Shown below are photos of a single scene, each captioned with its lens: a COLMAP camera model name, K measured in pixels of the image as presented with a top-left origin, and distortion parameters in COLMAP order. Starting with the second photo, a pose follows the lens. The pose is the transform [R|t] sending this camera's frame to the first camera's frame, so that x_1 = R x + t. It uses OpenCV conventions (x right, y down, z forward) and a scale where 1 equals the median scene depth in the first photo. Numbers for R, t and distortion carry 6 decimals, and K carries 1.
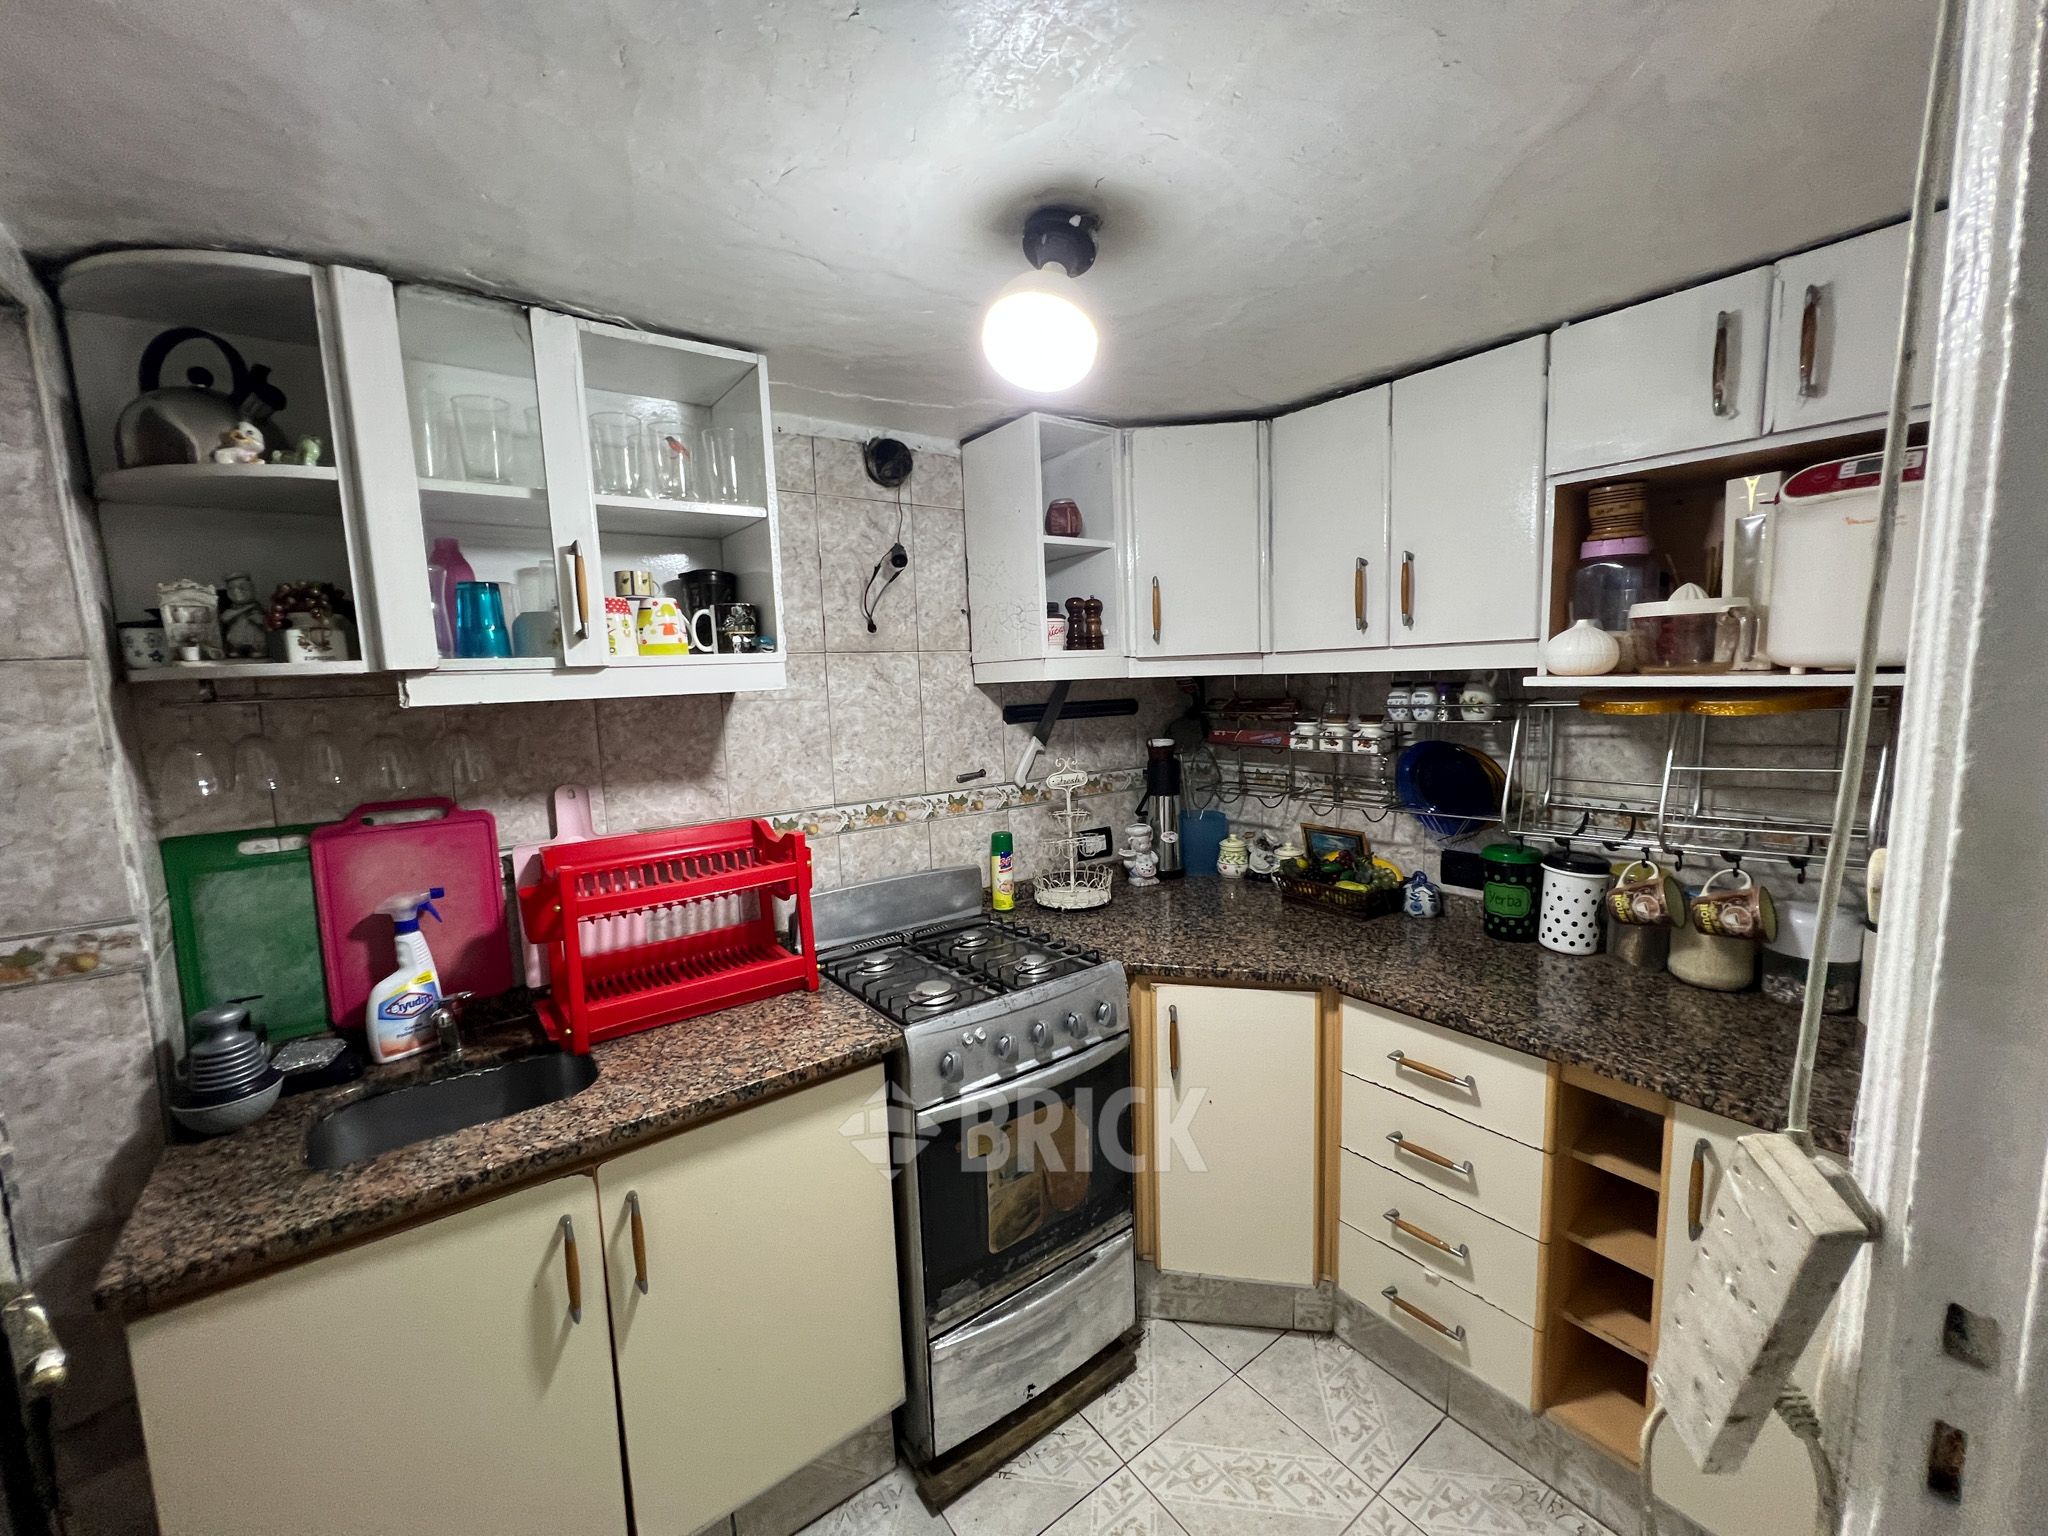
lens RADIAL K [[820.5, 0, 1023.5], [0, 820.5, 768.6], [0, 0, 1]] dist [-0.000773, 0.000383]
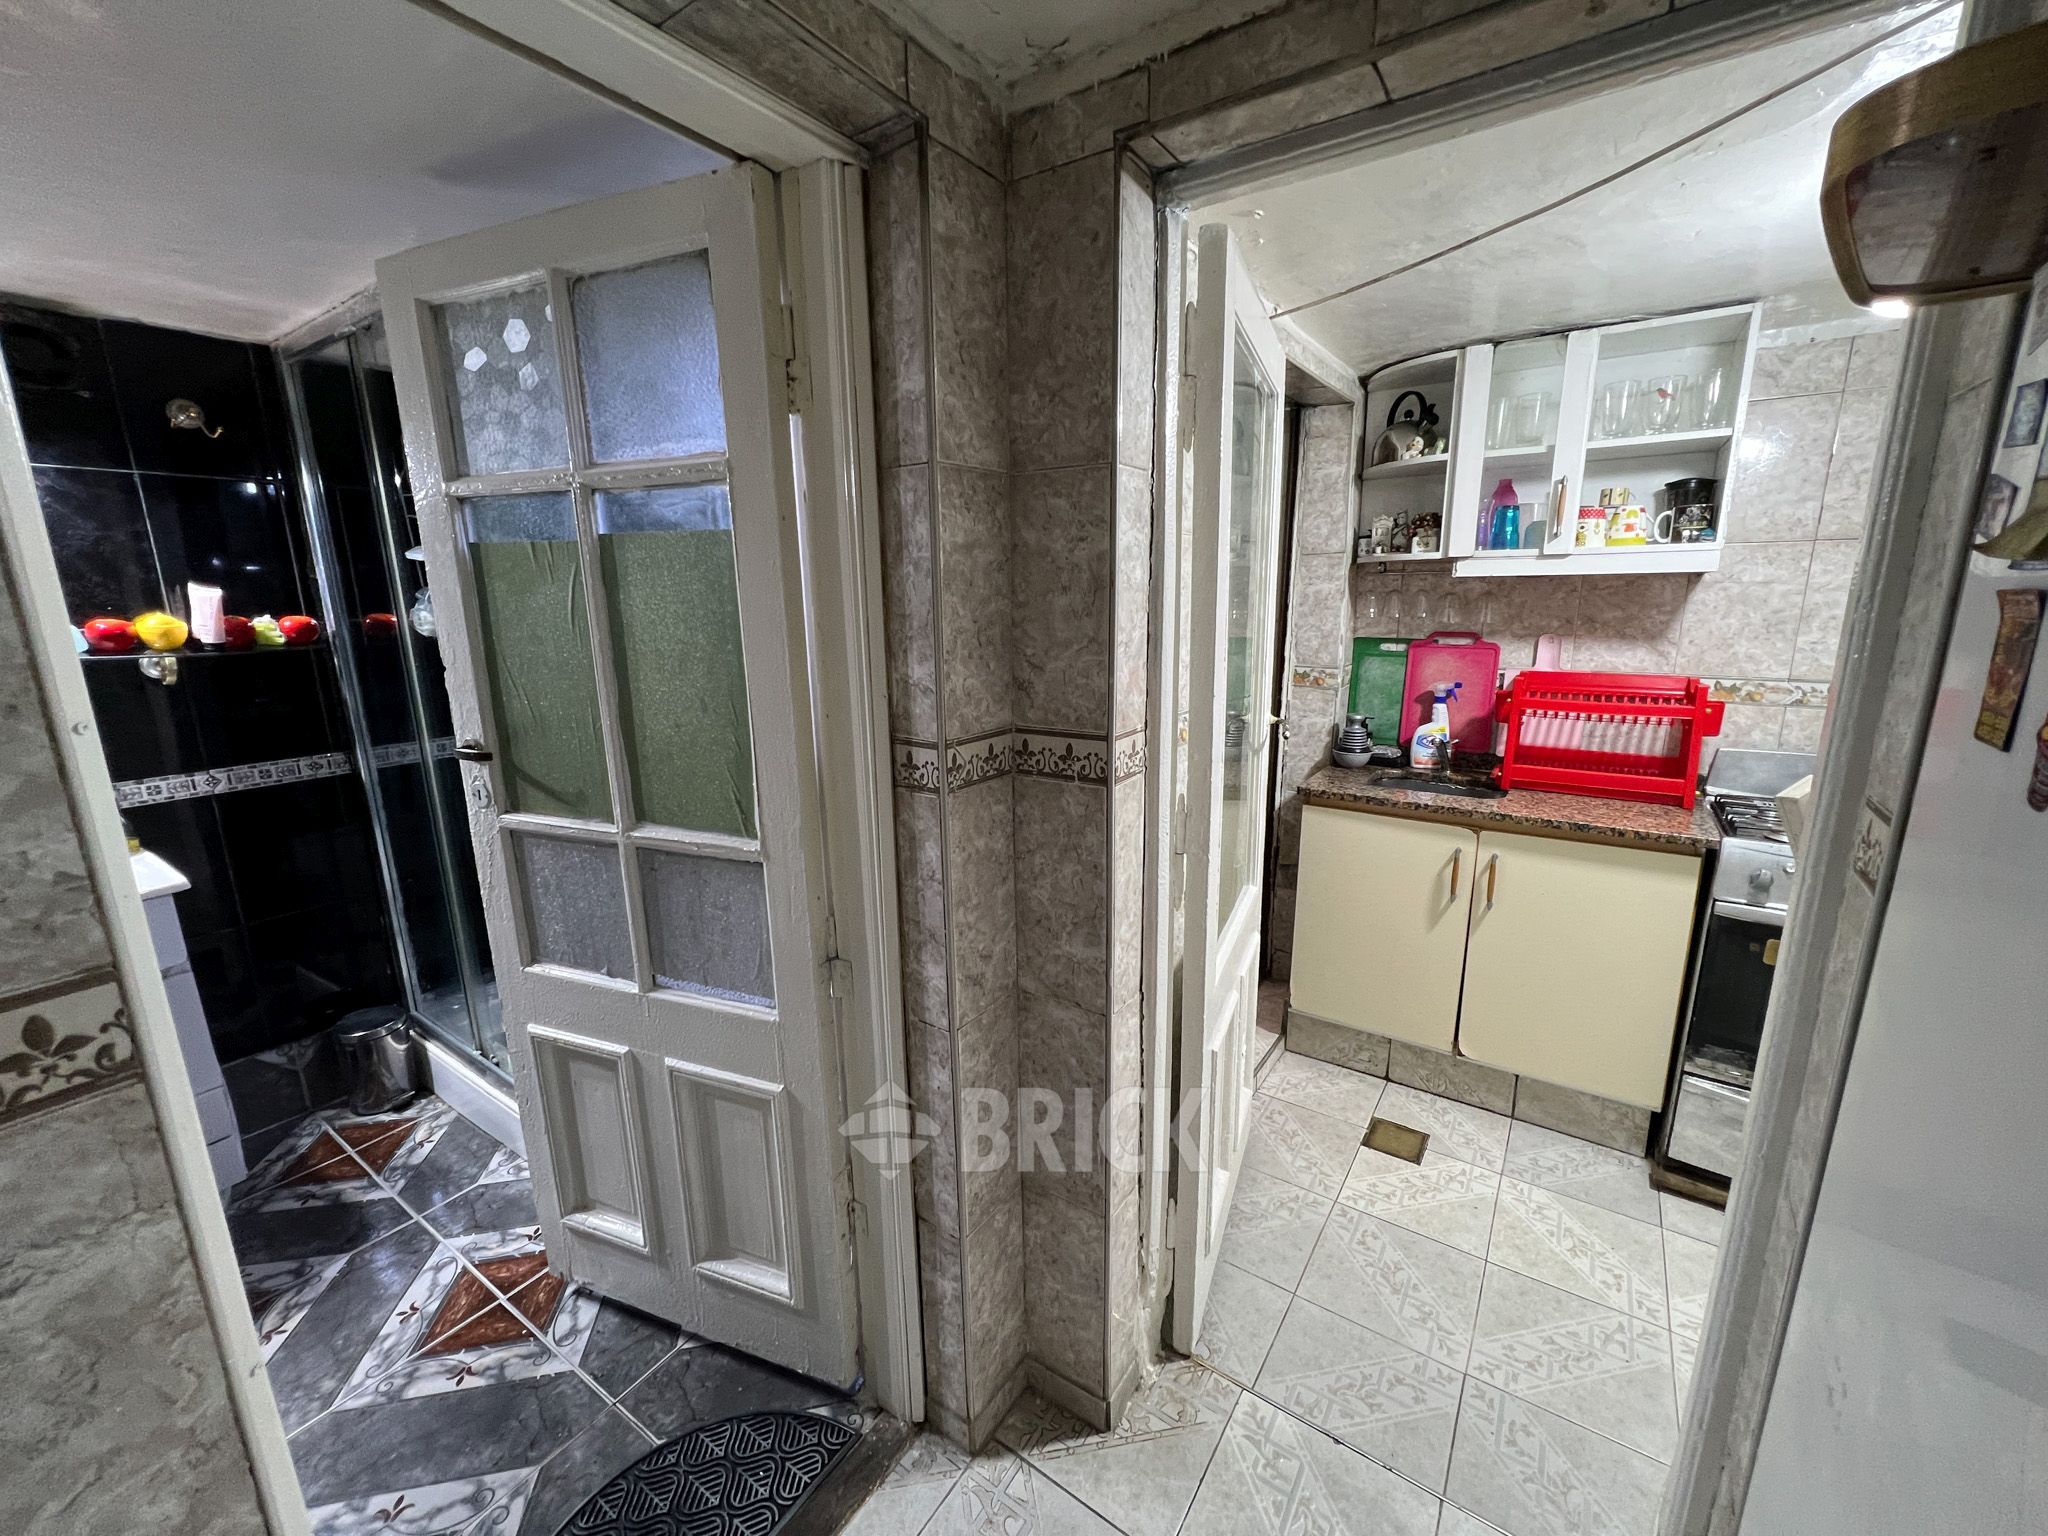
lens RADIAL K [[820.5, 0, 1027.8], [0, 820.5, 768.4], [0, 0, 1]] dist [-0.000773, 0.000383]
pose [[0.320217, 0.228432, -0.919391, 0.688299], [-0.114139, 0.972726, 0.201930, 0.076033], [0.940443, 0.040277, 0.337557, -0.492874]]
